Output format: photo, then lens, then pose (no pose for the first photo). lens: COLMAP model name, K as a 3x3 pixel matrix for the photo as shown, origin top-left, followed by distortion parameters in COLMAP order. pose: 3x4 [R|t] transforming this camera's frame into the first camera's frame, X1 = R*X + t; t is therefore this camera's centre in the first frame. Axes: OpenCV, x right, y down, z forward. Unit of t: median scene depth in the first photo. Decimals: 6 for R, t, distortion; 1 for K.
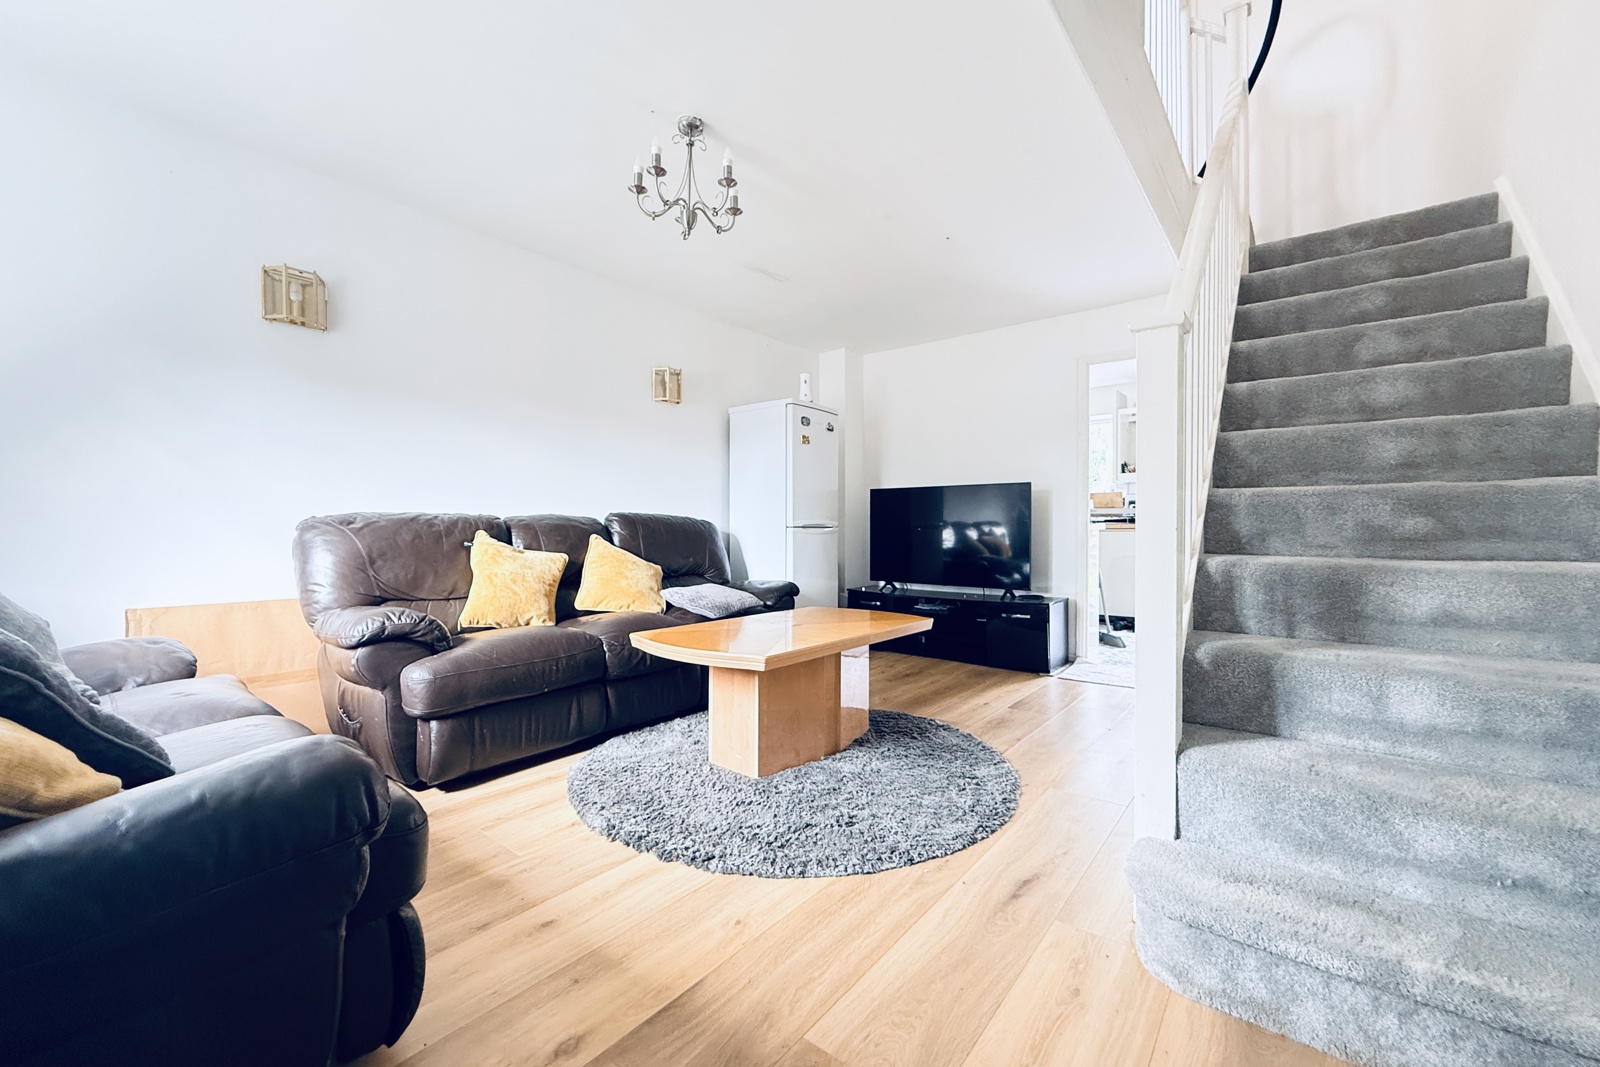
lens RADIAL K [[634.2, 0, 797.7], [0, 634.2, 530.8], [0, 0, 1]] dist [0.000571, -0.000059]
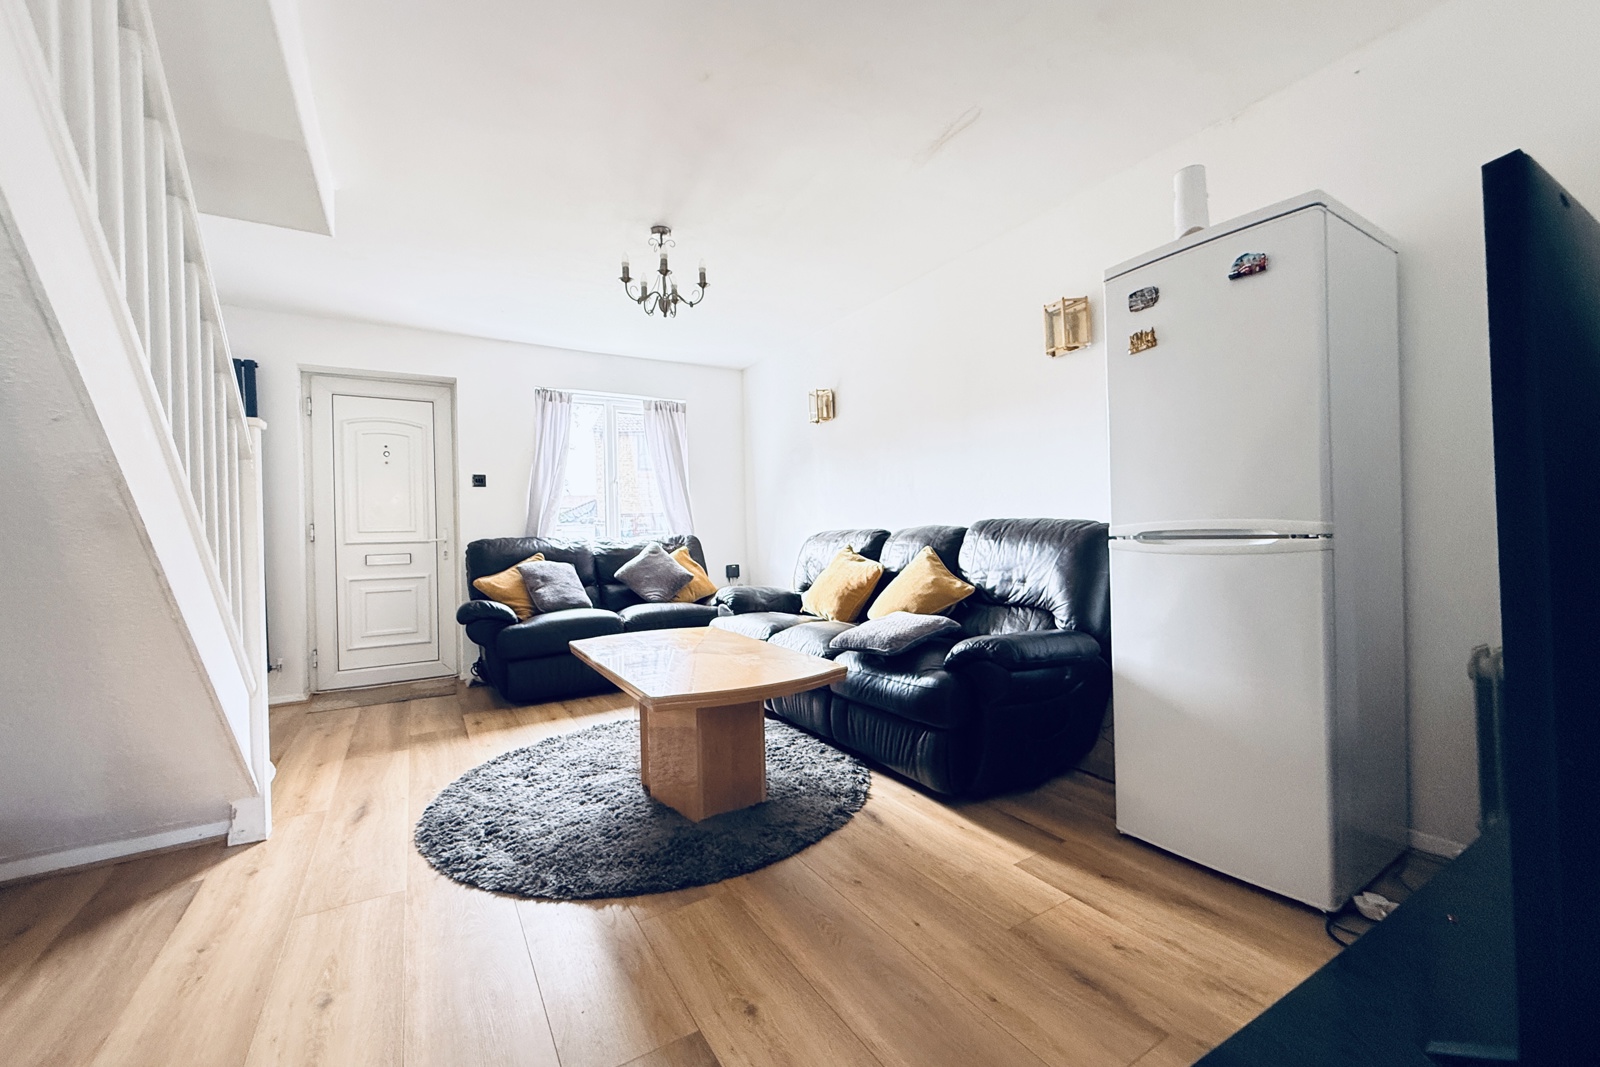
lens RADIAL K [[634.2, 0, 800.4], [0, 634.2, 533.9], [0, 0, 1]] dist [0.000571, -0.000059]
pose [[-0.342650, 0.006578, -0.939440, 1.402447], [0.023157, 0.999731, -0.001447, -0.036254], [0.939178, -0.022250, -0.342710, 2.521768]]
